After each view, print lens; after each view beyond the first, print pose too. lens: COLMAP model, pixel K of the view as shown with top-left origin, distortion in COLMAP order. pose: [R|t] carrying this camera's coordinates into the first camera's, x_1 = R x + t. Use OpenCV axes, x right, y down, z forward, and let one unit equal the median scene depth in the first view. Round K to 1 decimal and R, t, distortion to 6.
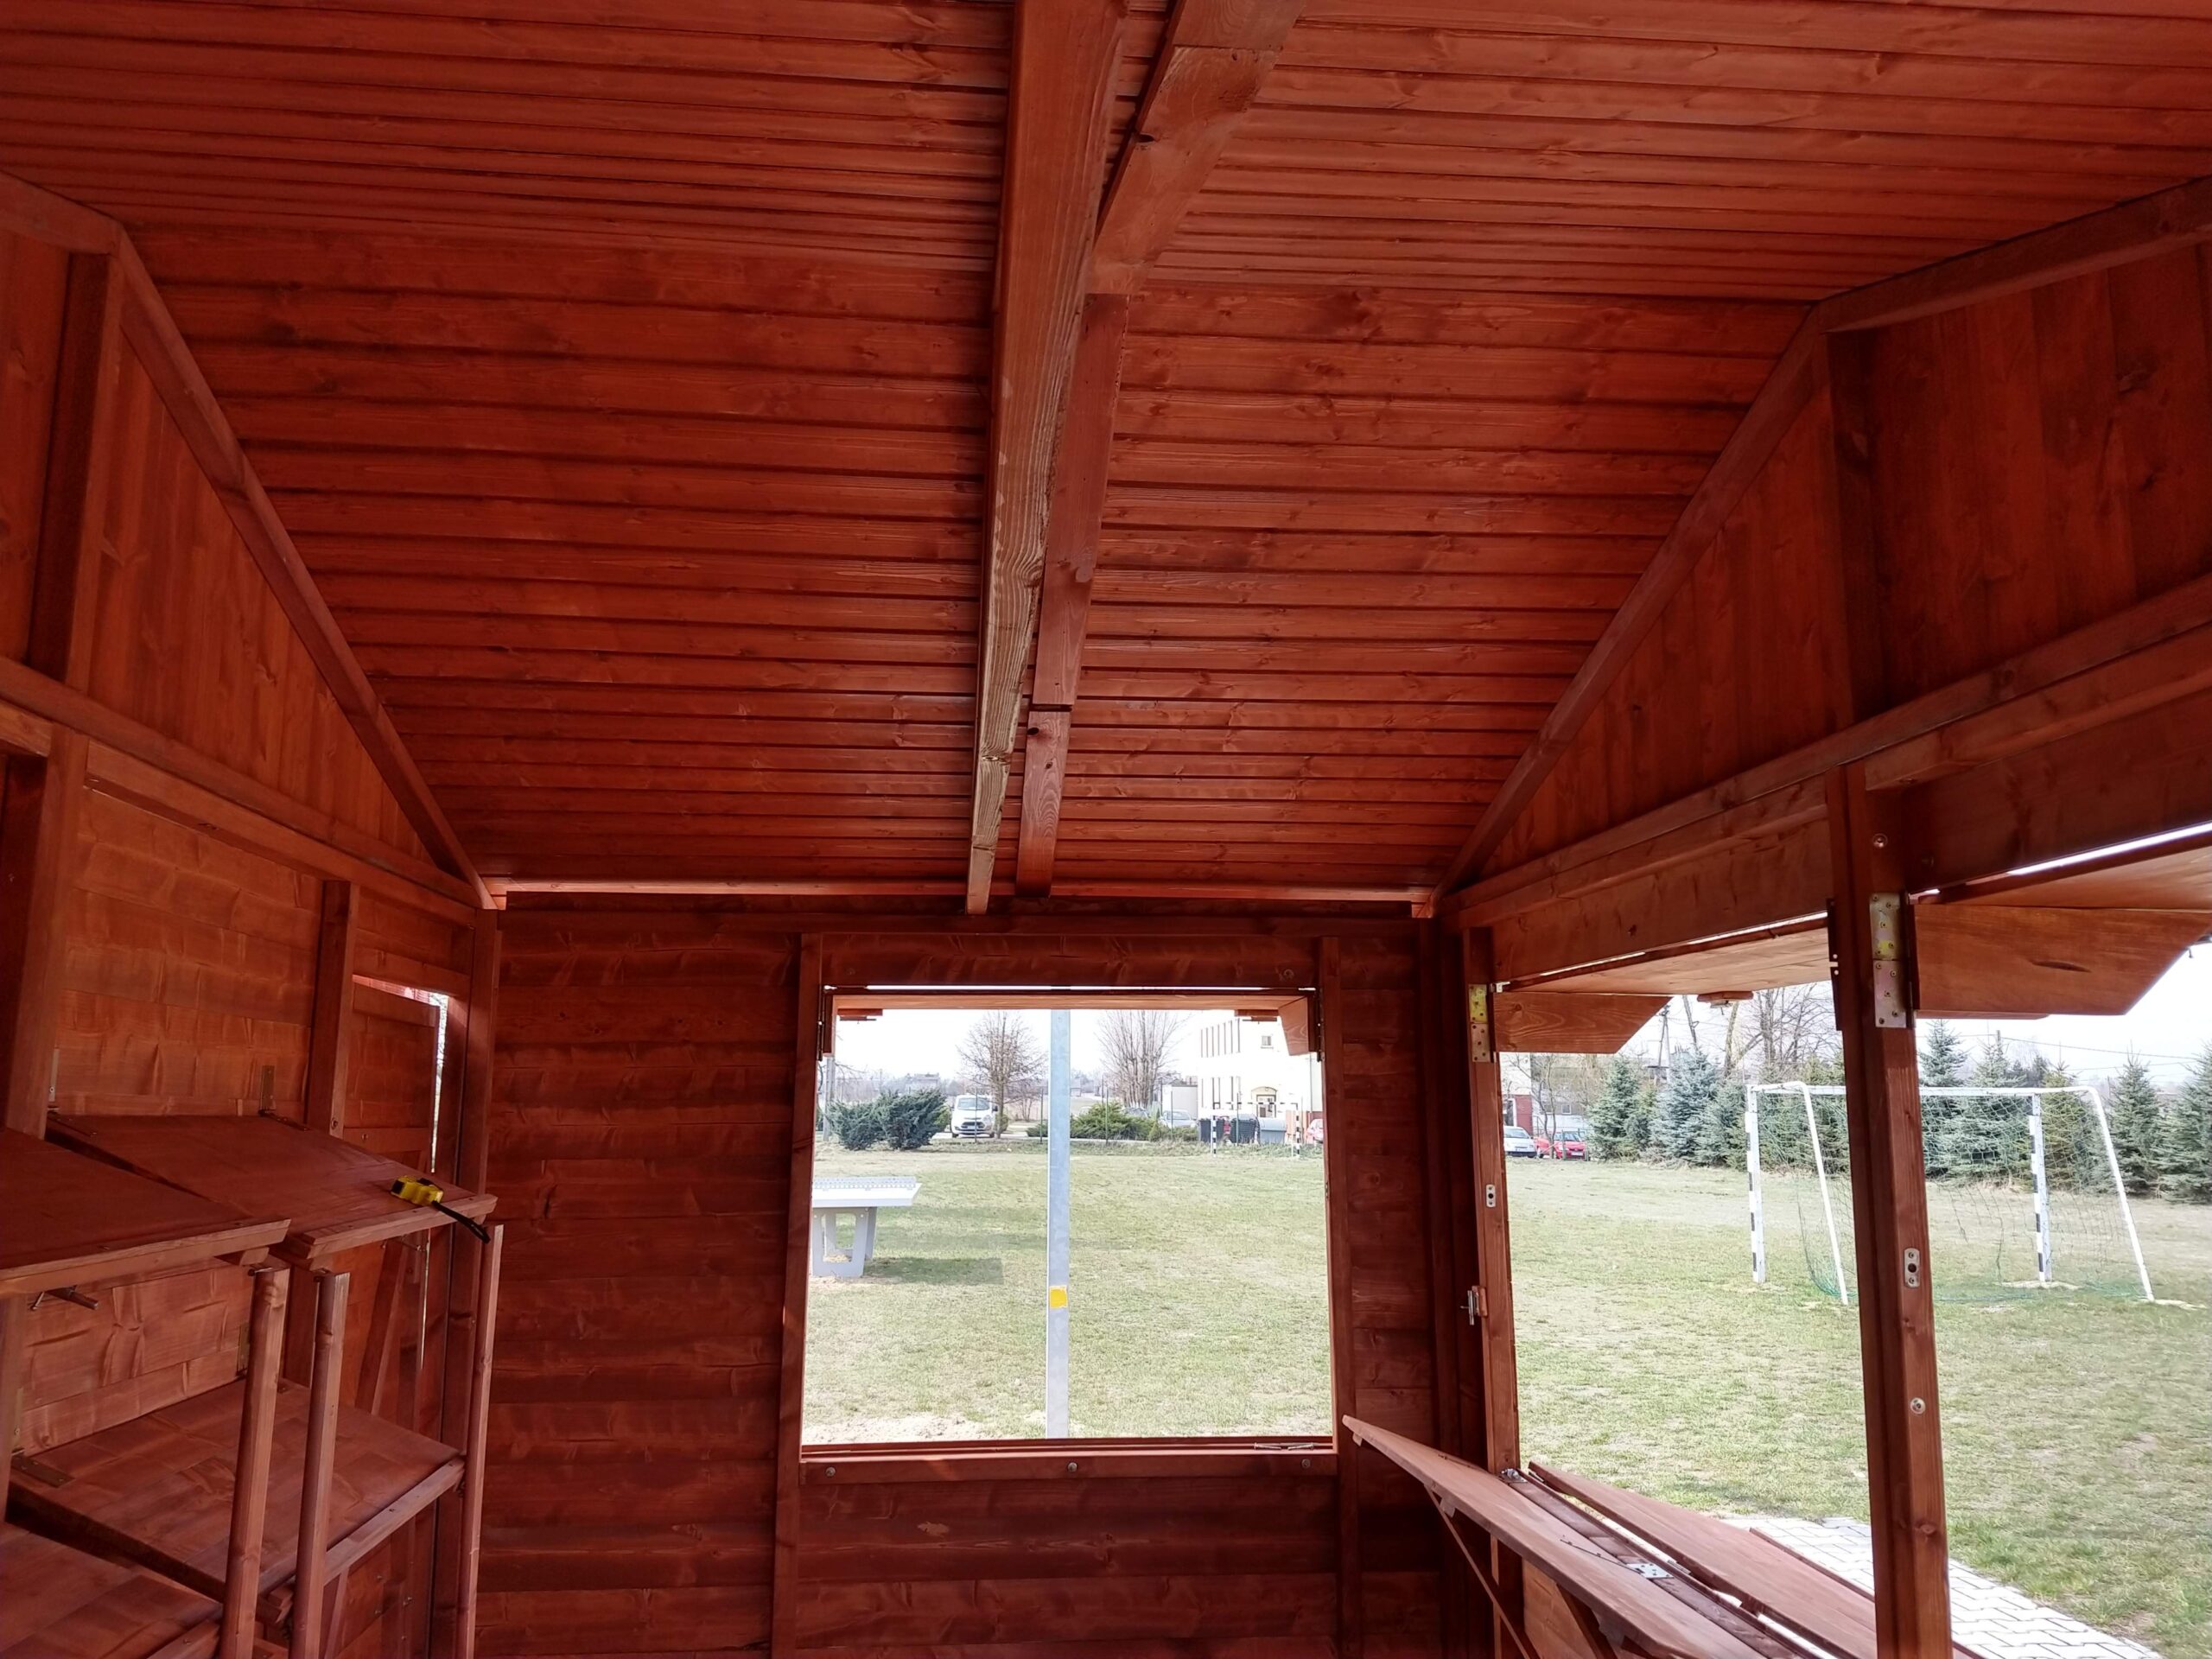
lens RADIAL K [[1683.0, 0, 1094.4], [0, 1683.0, 830.8], [0, 0, 1]] dist [0.095887, -0.138041]
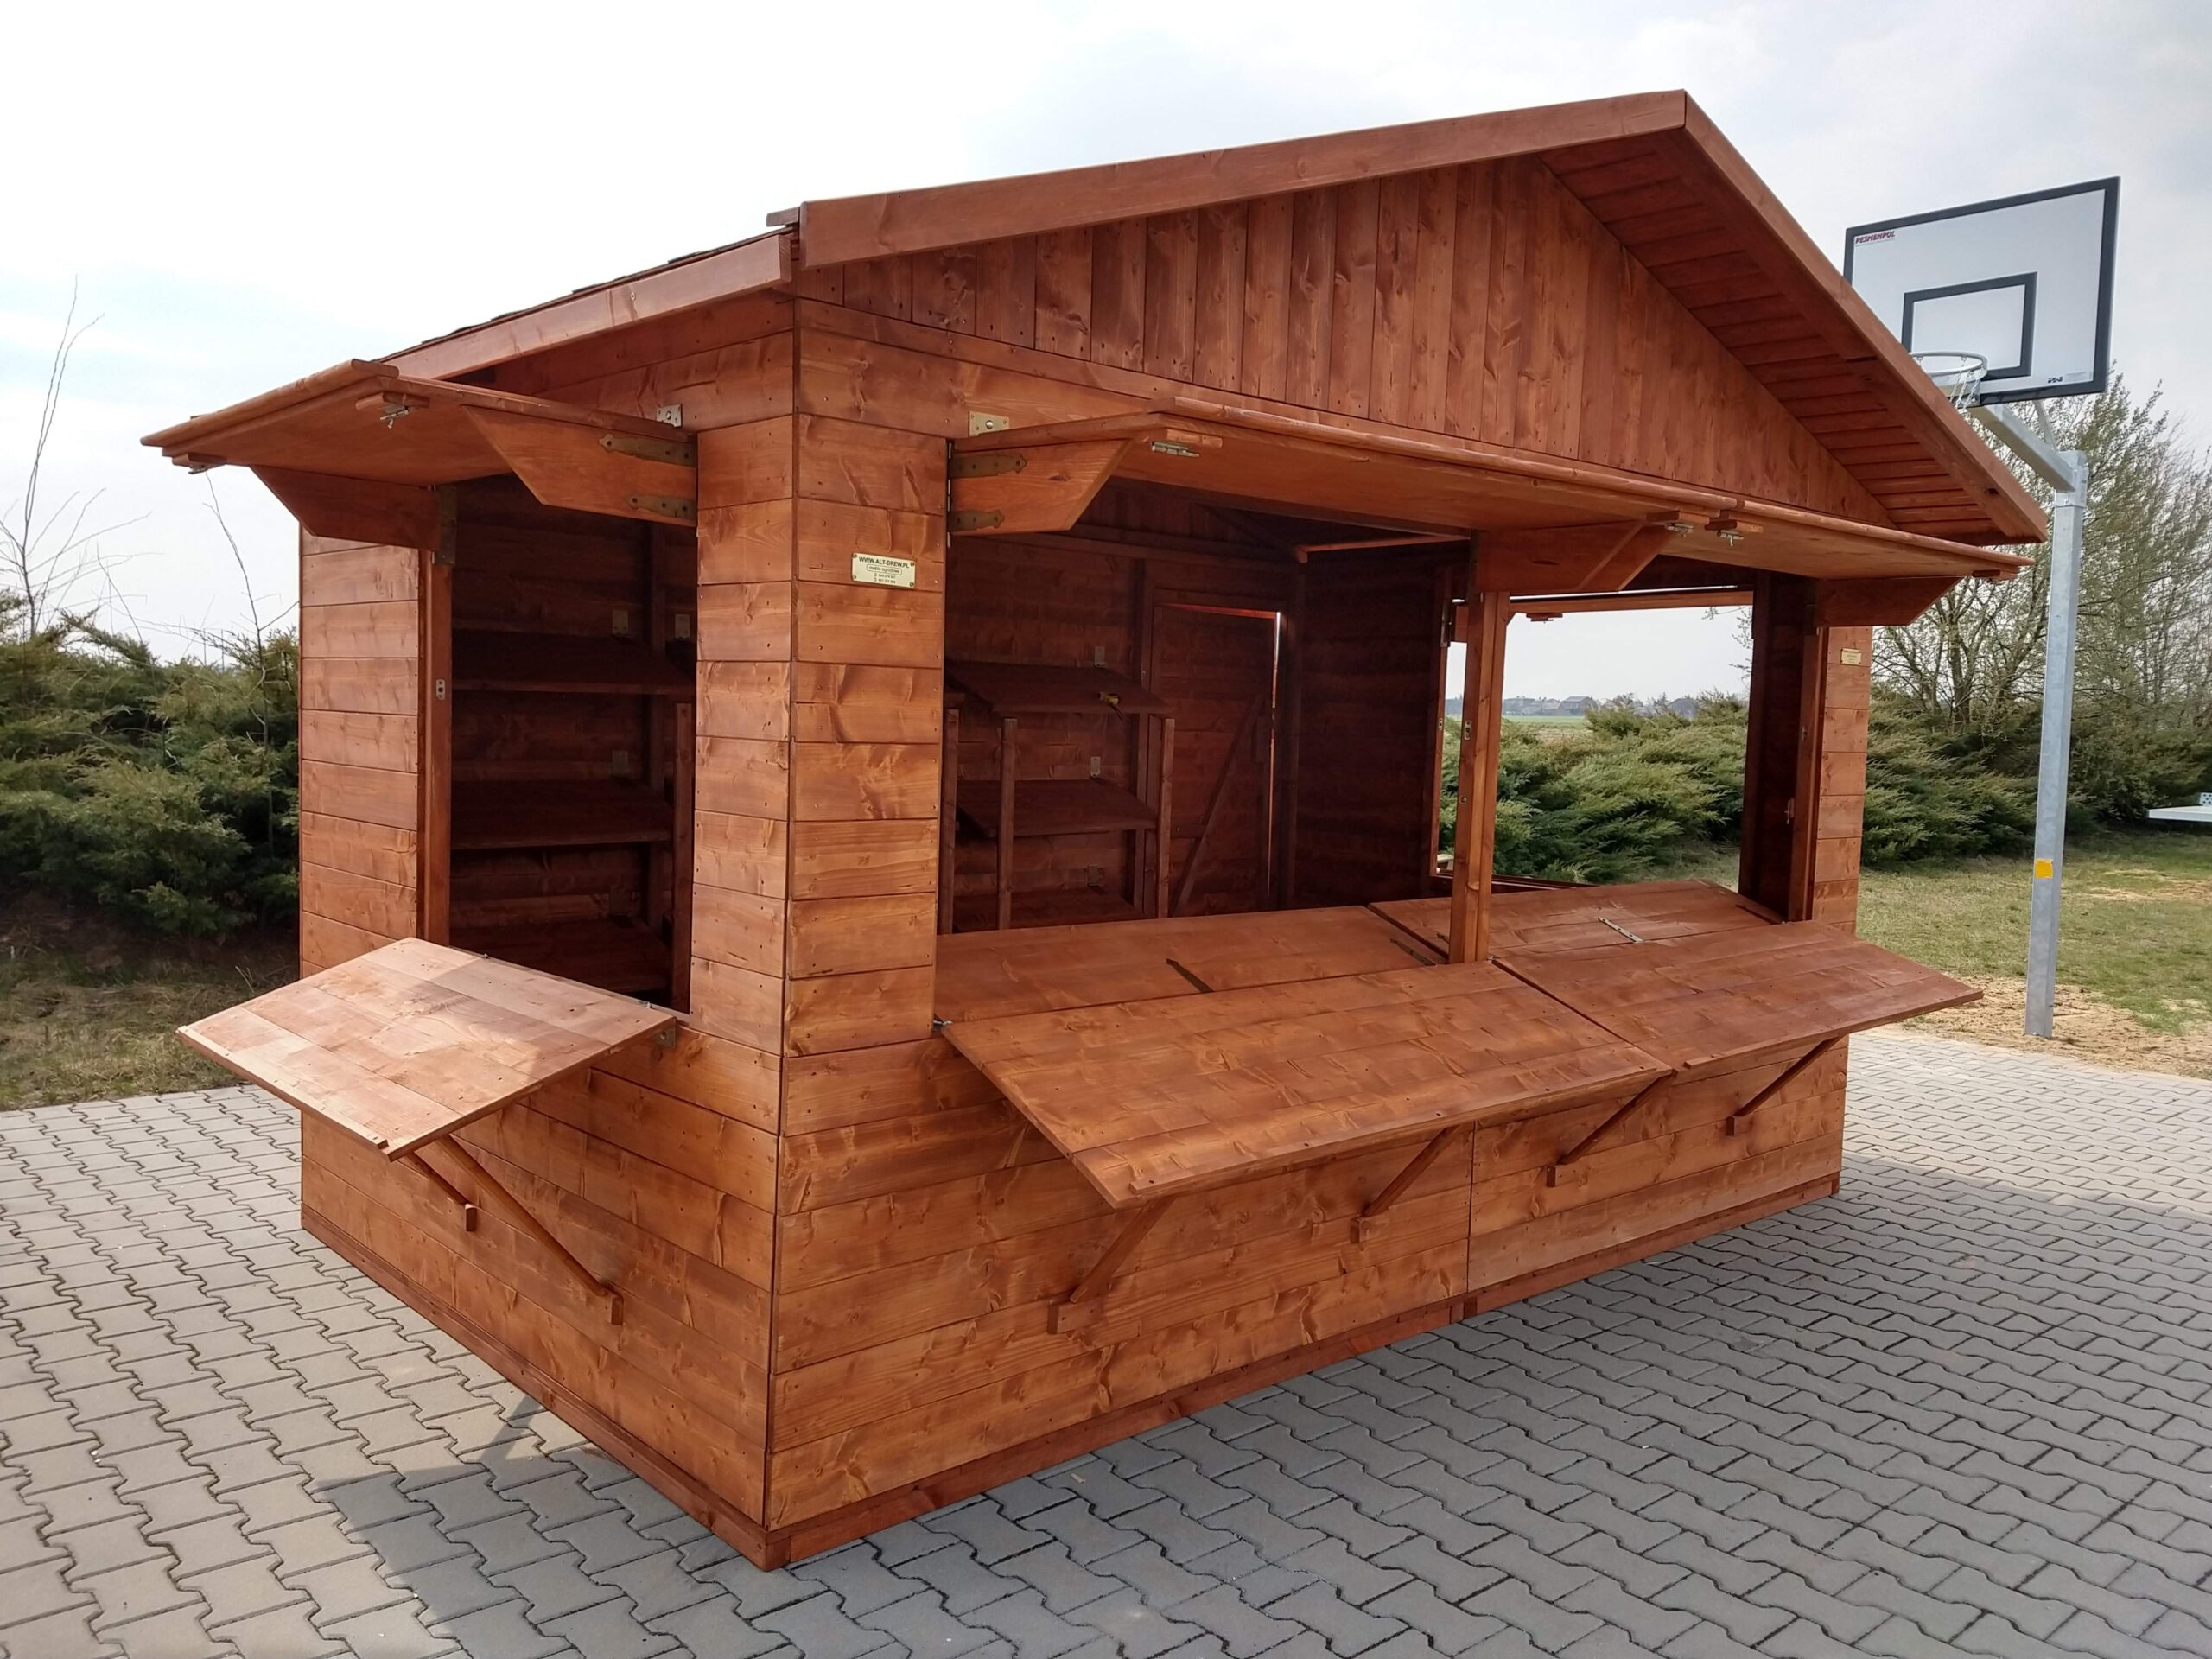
lens RADIAL K [[1683.0, 0, 1127.7], [0, 1683.0, 809.5], [0, 0, 1]] dist [0.095887, -0.138041]
pose [[0.605302, 0.061051, -0.793651, 0.903121], [0.103035, 0.982657, 0.154173, 0.009205], [0.789299, -0.175095, 0.588513, -0.210100]]
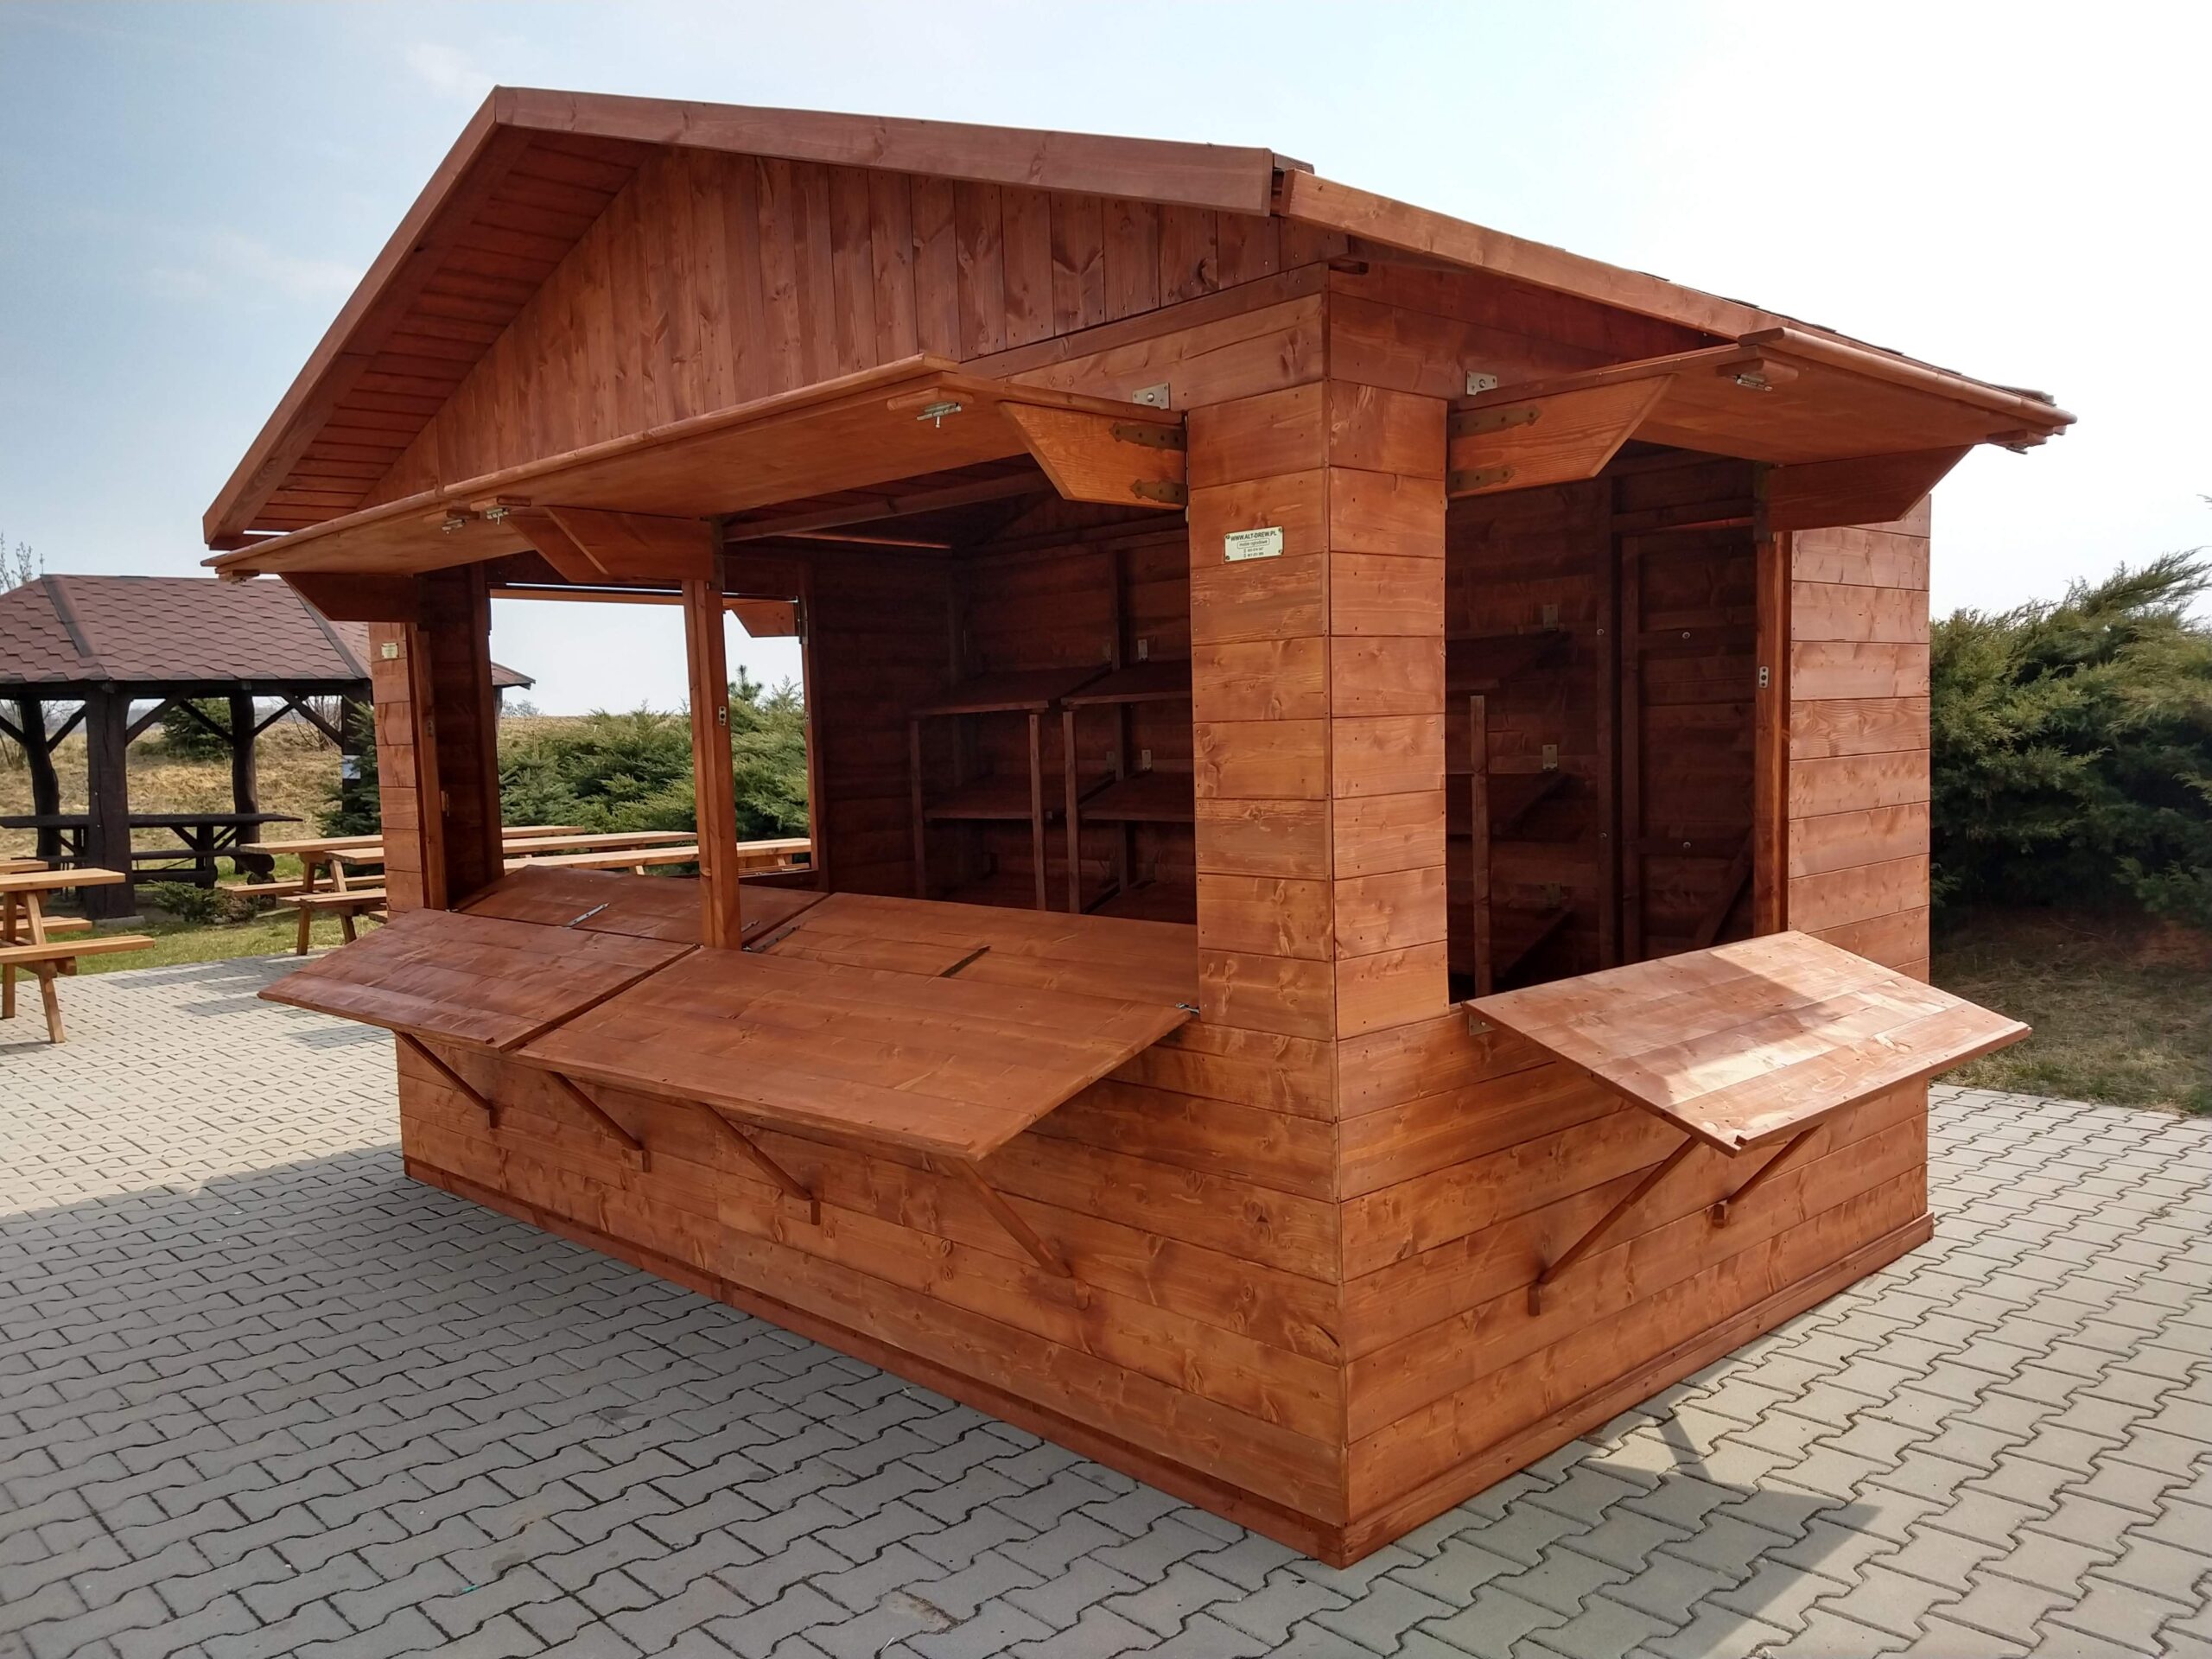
lens RADIAL K [[1683.0, 0, 1101.9], [0, 1683.0, 787.6], [0, 0, 1]] dist [0.095887, -0.138041]
pose [[-0.774957, 0.039980, -0.630748, 0.691348], [0.130002, 0.986740, -0.097180, 0.309542], [0.618499, -0.157309, -0.769878, 1.461448]]
